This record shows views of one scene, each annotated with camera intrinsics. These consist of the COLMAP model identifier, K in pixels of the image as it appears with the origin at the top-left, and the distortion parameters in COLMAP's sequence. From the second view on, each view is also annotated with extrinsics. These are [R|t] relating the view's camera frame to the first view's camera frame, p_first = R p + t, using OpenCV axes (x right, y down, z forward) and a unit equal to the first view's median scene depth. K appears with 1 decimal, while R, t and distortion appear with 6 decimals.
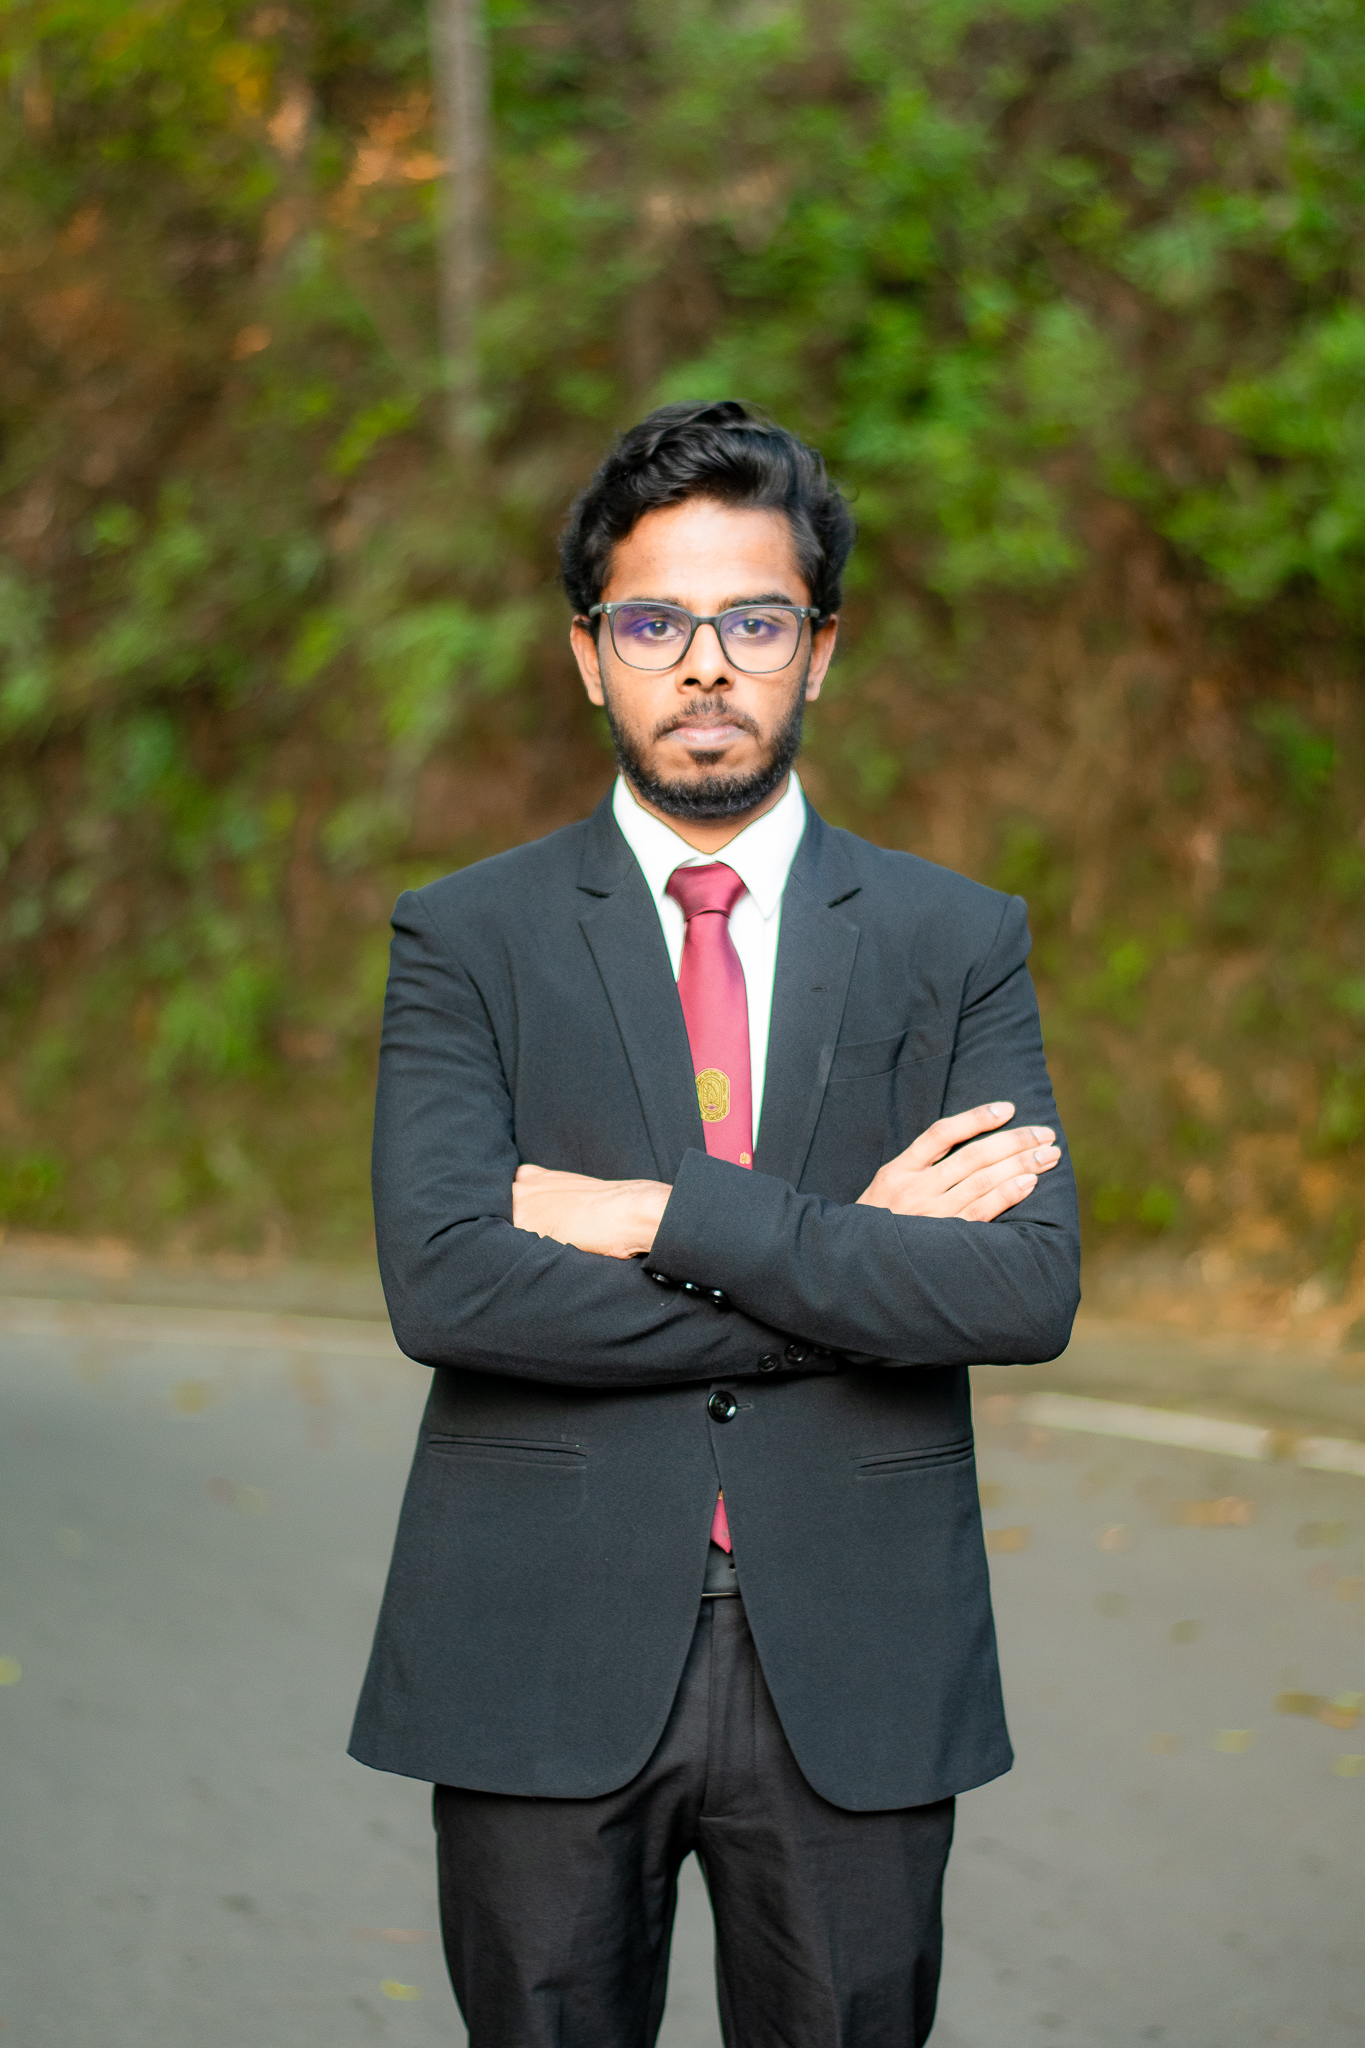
lens RADIAL K [[4467.9, 0, 692.2], [0, 4467.9, 1038.9], [0, 0, 1]] dist [-0.085831, 0.000000]
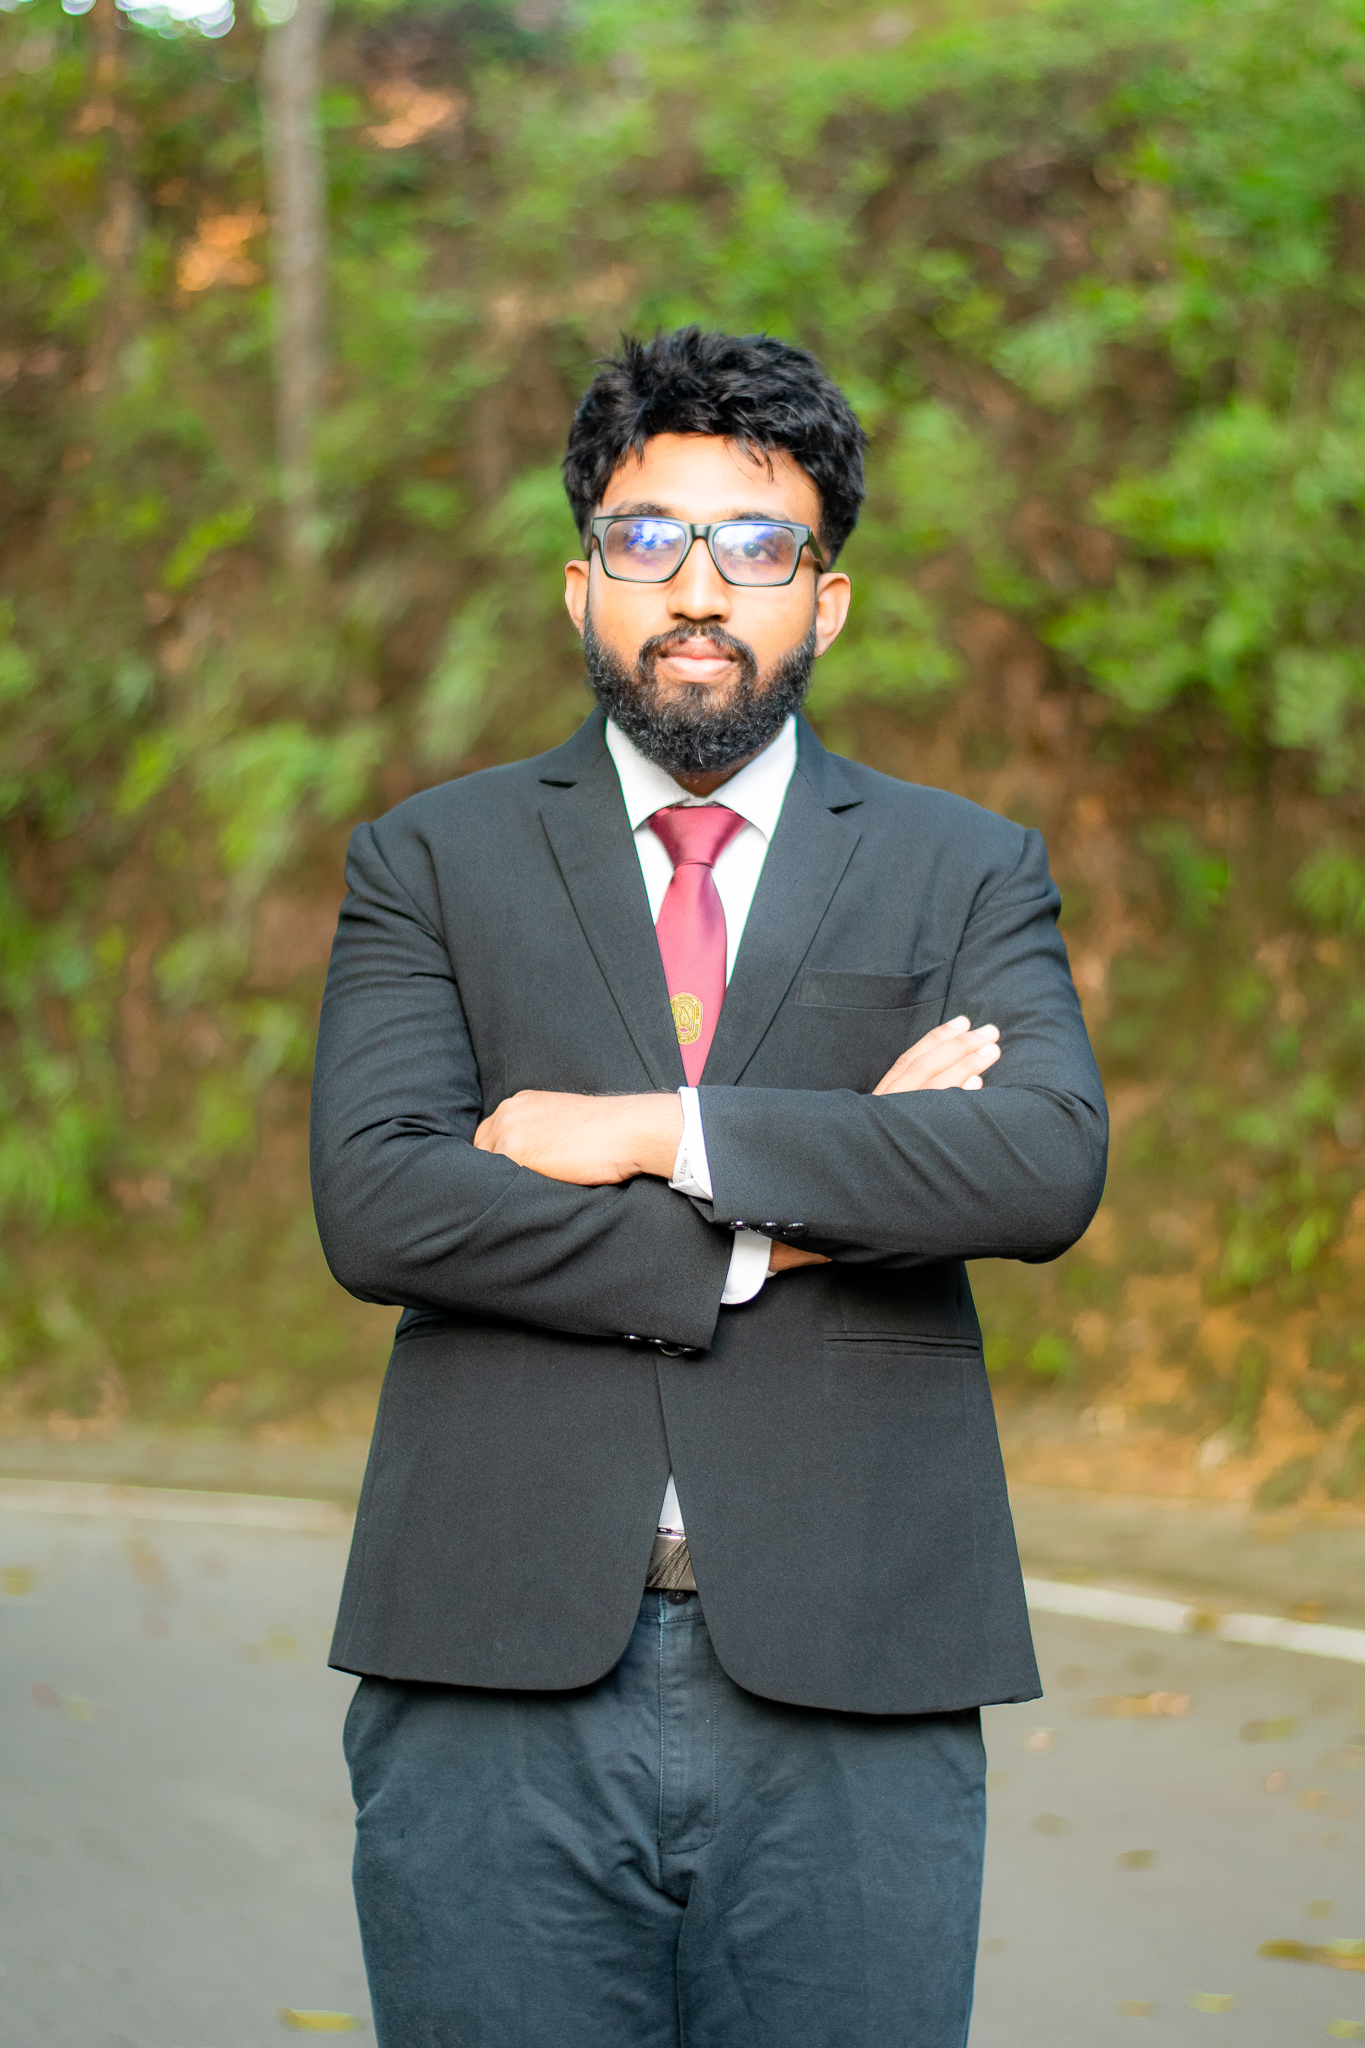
lens RADIAL K [[4467.9, 0, 688.0], [0, 4467.9, 1033.8], [0, 0, 1]] dist [-0.085831, 0.000000]
pose [[0.999344, -0.010308, 0.034720, -0.003255], [0.011384, 0.999457, -0.030921, -0.001840], [-0.034383, 0.031296, 0.998919, 0.054104]]
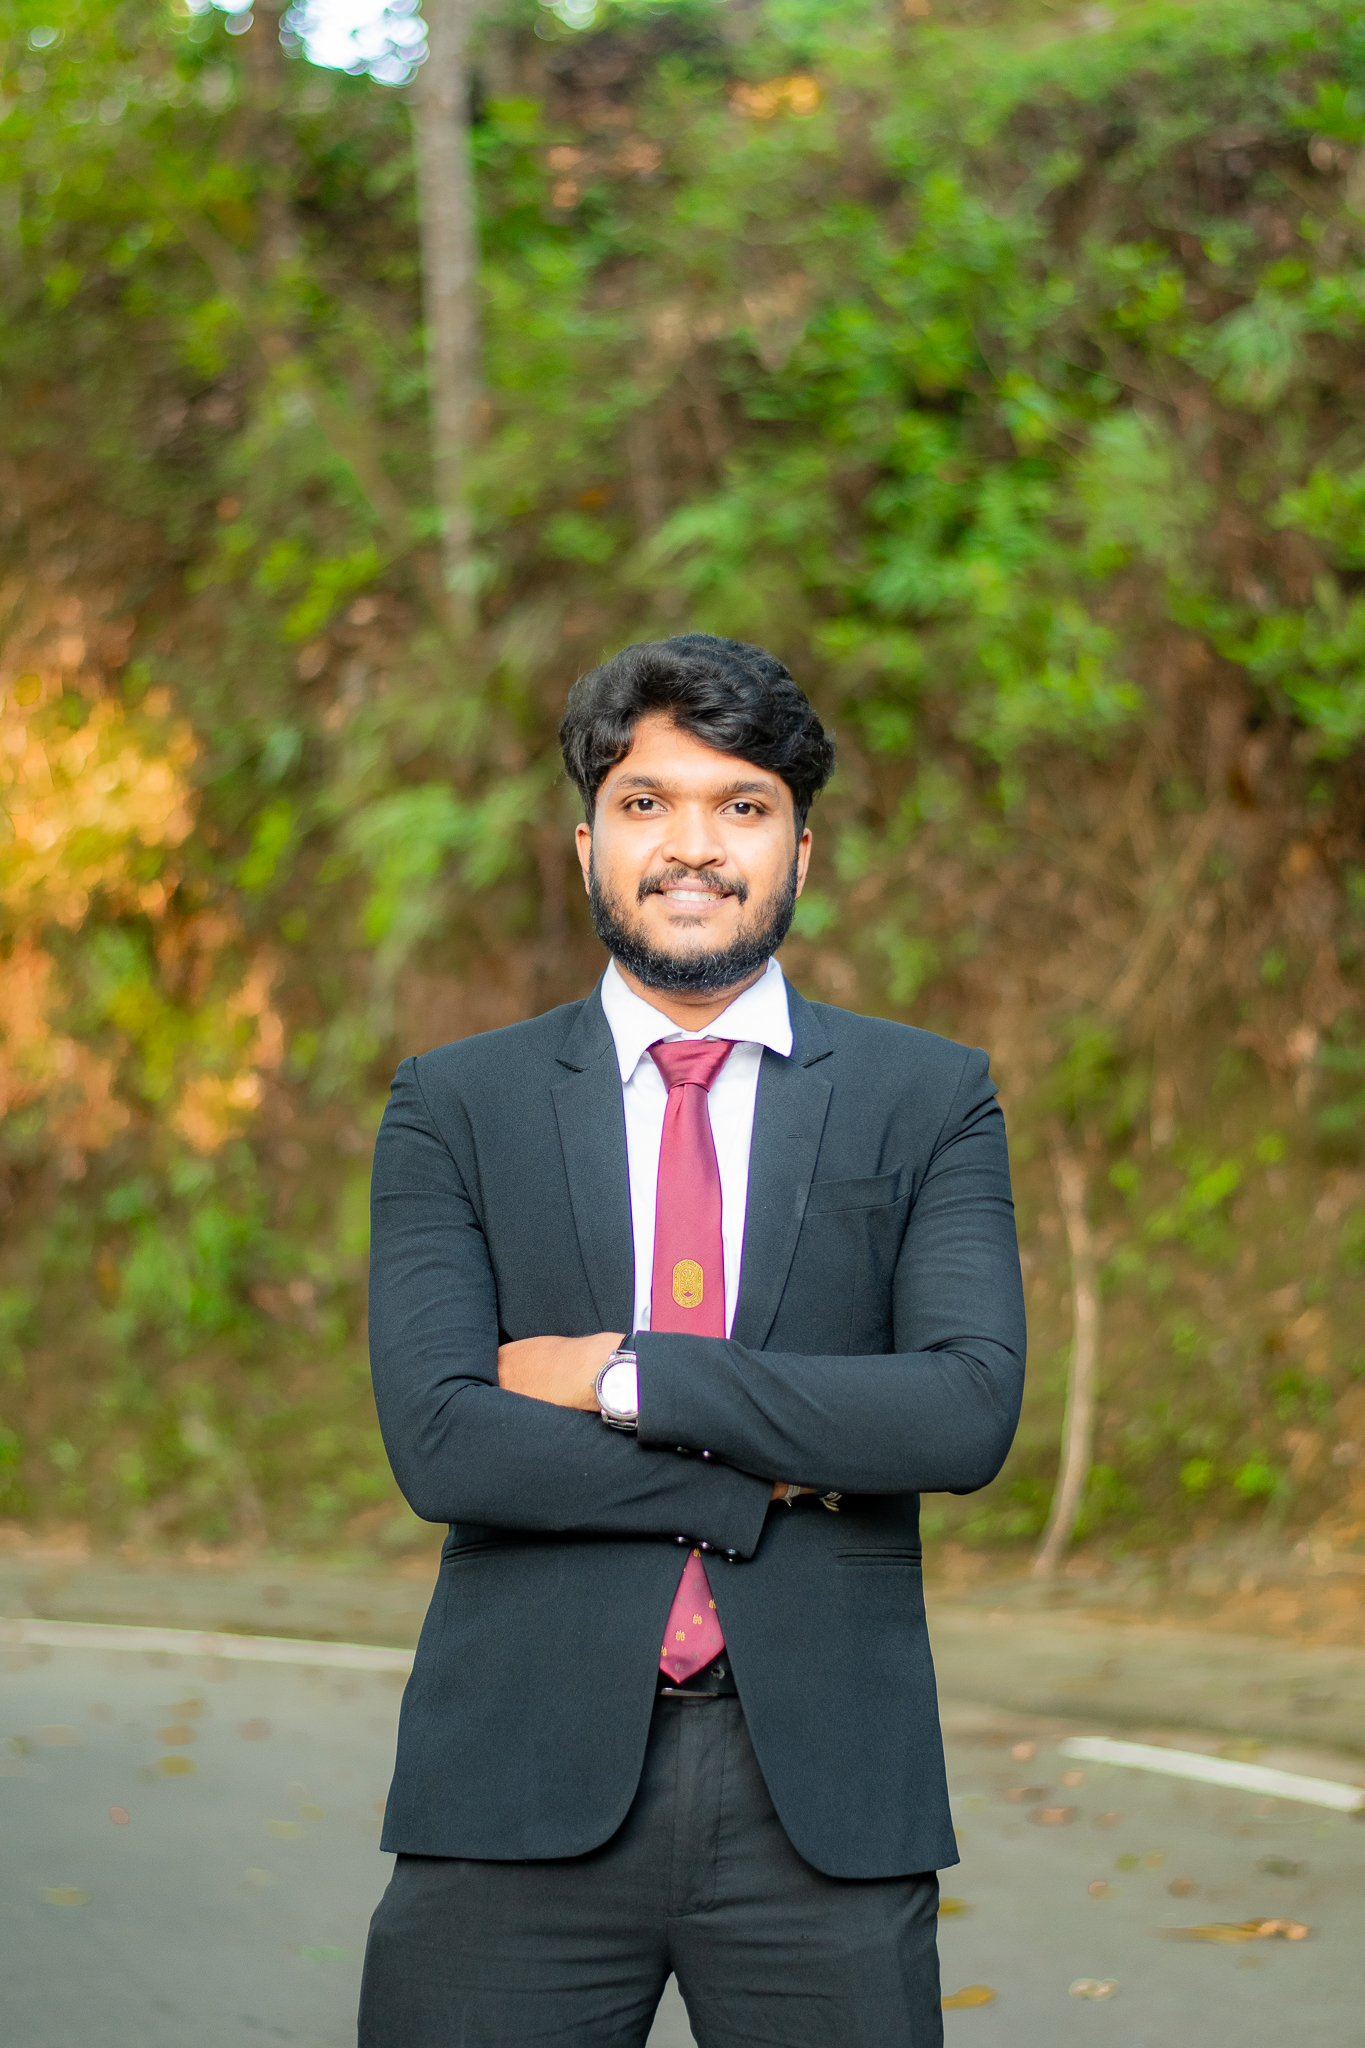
lens RADIAL K [[4467.9, 0, 678.1], [0, 4467.9, 1024.2], [0, 0, 1]] dist [-0.085831, 0.000000]
pose [[0.998629, -0.022268, -0.047377, 0.034724], [0.019627, 0.998266, -0.055494, -0.002547], [0.048530, 0.054488, 0.997334, 0.148532]]
